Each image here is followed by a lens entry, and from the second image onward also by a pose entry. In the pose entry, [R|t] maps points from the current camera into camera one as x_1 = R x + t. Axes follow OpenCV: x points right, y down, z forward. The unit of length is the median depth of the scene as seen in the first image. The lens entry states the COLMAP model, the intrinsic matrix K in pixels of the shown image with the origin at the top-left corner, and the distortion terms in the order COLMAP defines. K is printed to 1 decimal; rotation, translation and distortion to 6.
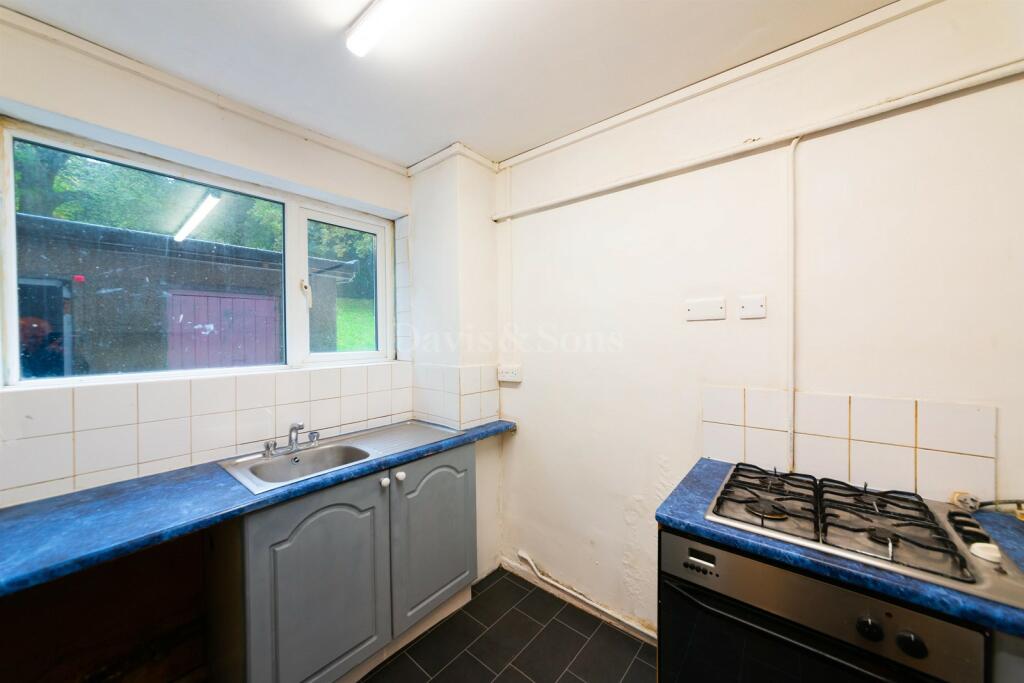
lens RADIAL K [[356.4, 0, 512.0], [0, 356.4, 341.5], [0, 0, 1]] dist [-0.002322, -0.000003]
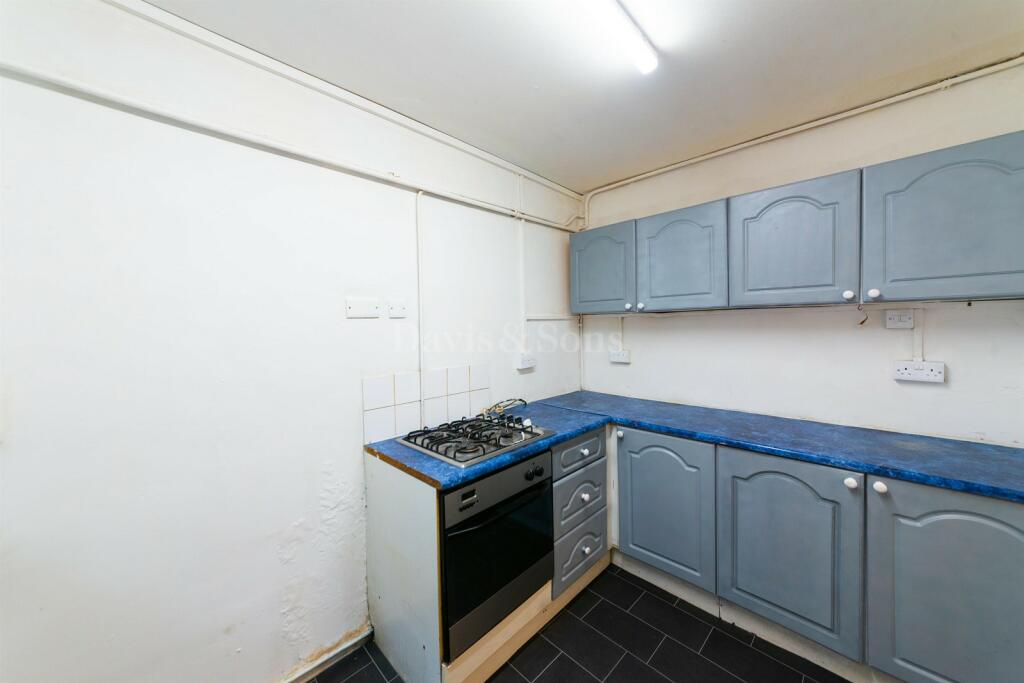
lens RADIAL K [[360.1, 0, 514.5], [0, 360.1, 335.4], [0, 0, 1]] dist [0.000014, -0.011836]
pose [[0.087866, -0.018054, 0.995969, -0.508204], [0.033007, 0.999339, 0.015203, -0.007324], [-0.995585, 0.031538, 0.088404, 0.444091]]
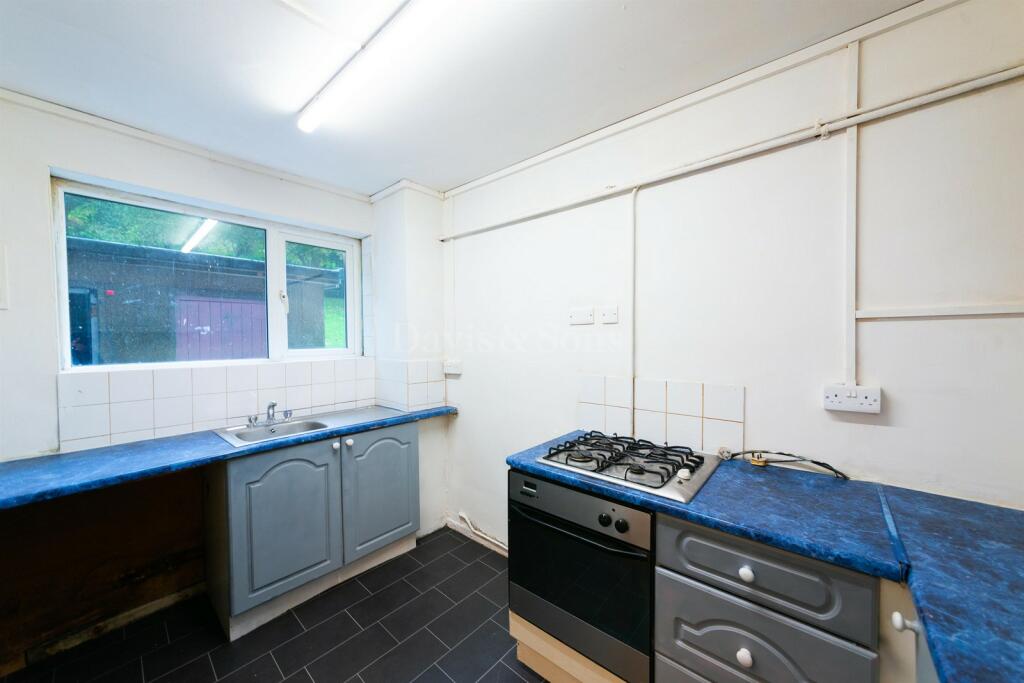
lens RADIAL K [[359.1, 0, 513.0], [0, 359.1, 347.5], [0, 0, 1]] dist [0.000331, -0.002449]
pose [[0.999830, 0.003474, -0.018124, 0.312521], [-0.003204, 0.999884, 0.014922, 0.005529], [0.018174, -0.014861, 0.999724, -0.308936]]
